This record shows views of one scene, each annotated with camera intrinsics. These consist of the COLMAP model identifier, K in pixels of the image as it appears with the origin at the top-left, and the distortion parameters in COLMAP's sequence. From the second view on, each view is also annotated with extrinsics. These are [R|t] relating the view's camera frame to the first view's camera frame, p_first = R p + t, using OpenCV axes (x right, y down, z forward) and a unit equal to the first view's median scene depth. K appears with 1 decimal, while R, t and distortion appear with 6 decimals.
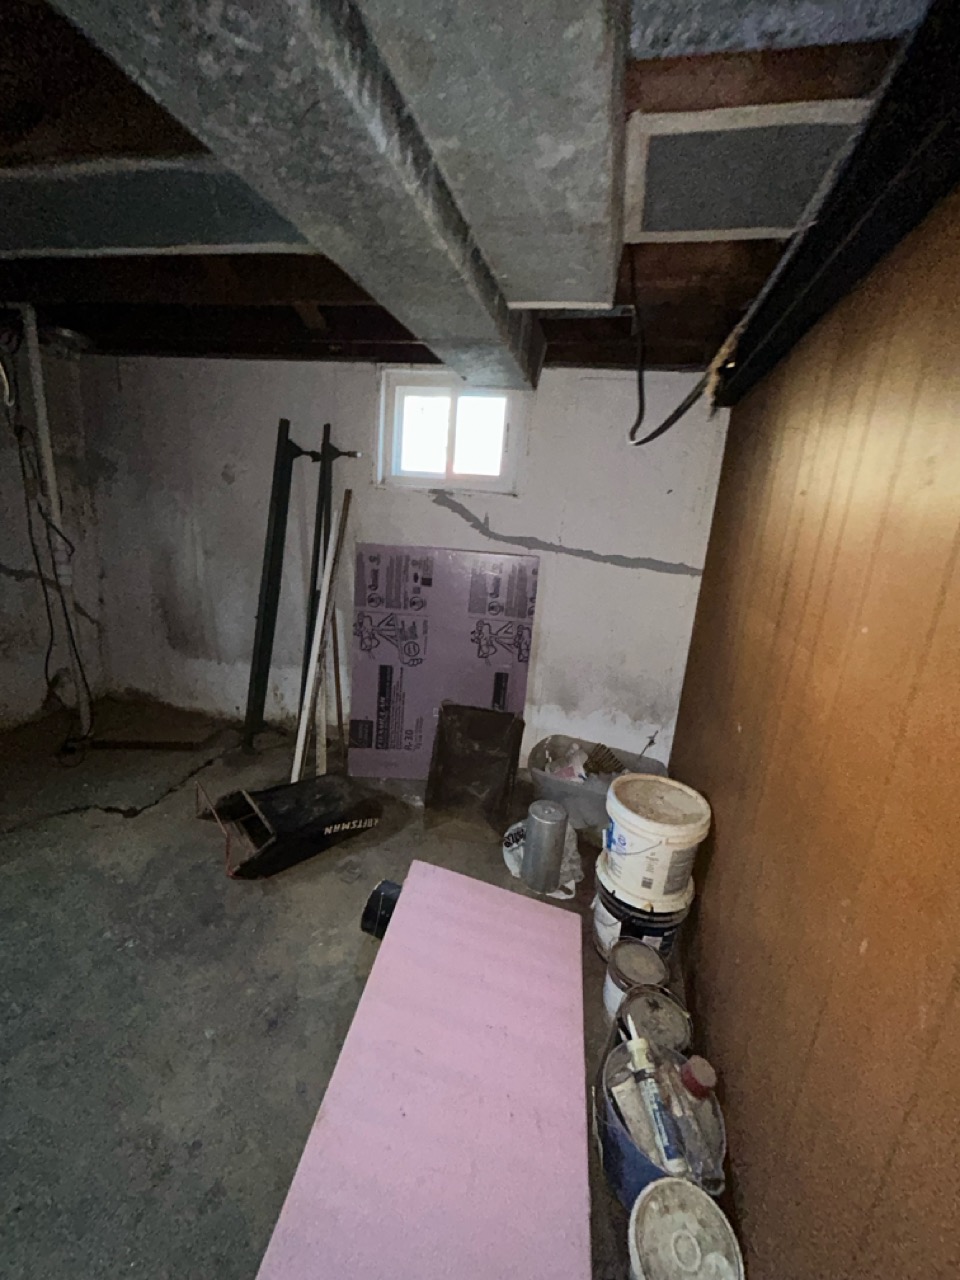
lens RADIAL K [[521.4, 0, 482.3], [0, 521.4, 641.5], [0, 0, 1]] dist [-0.002183, 0.000933]
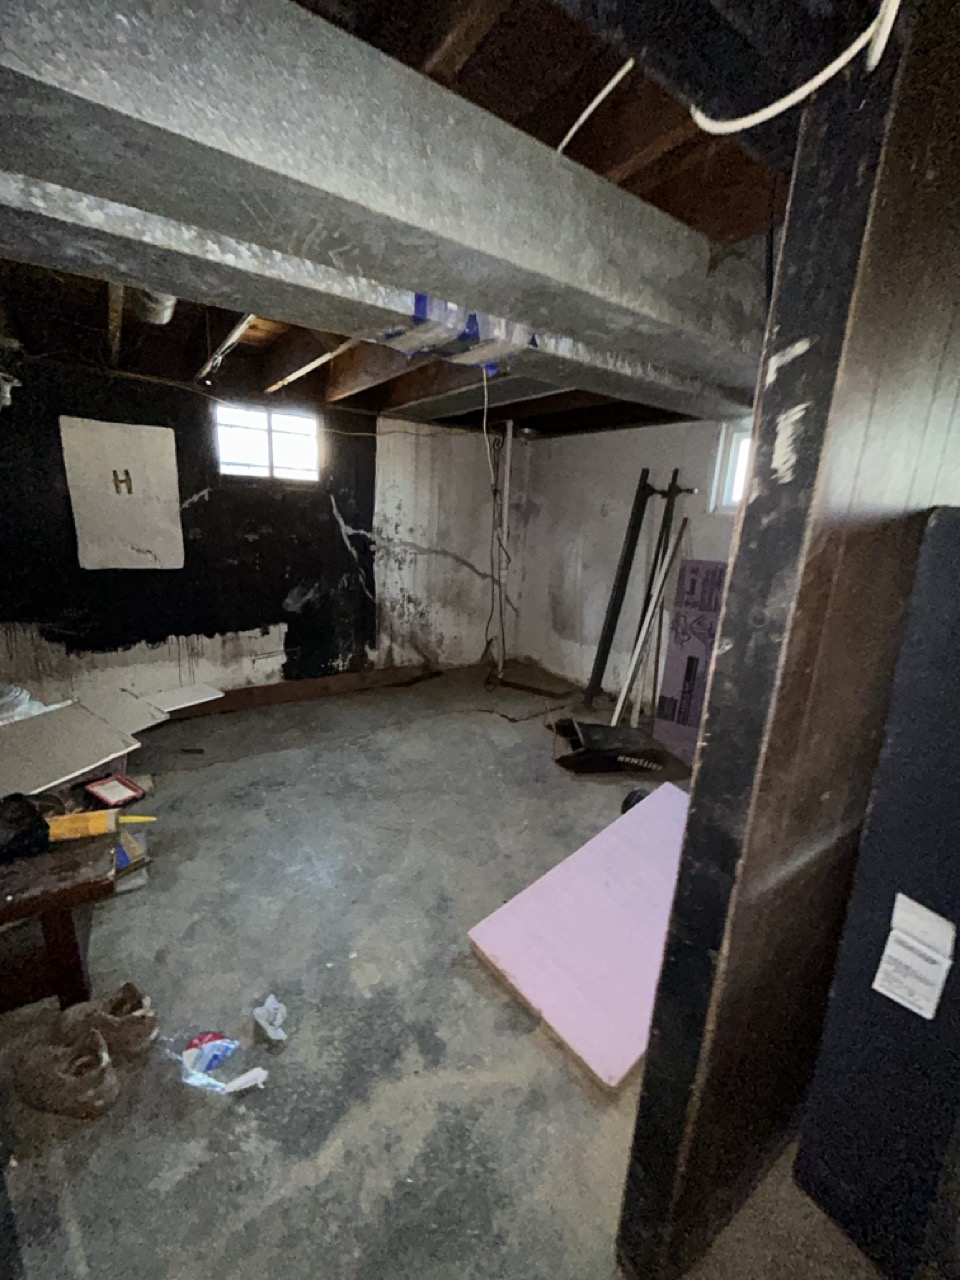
lens RADIAL K [[521.4, 0, 478.3], [0, 521.4, 643.4], [0, 0, 1]] dist [-0.002183, 0.000933]
pose [[0.744283, 0.117607, -0.657428, 0.241553], [-0.149594, 0.988719, 0.007514, 0.080177], [0.650895, 0.092755, 0.753480, -0.267456]]
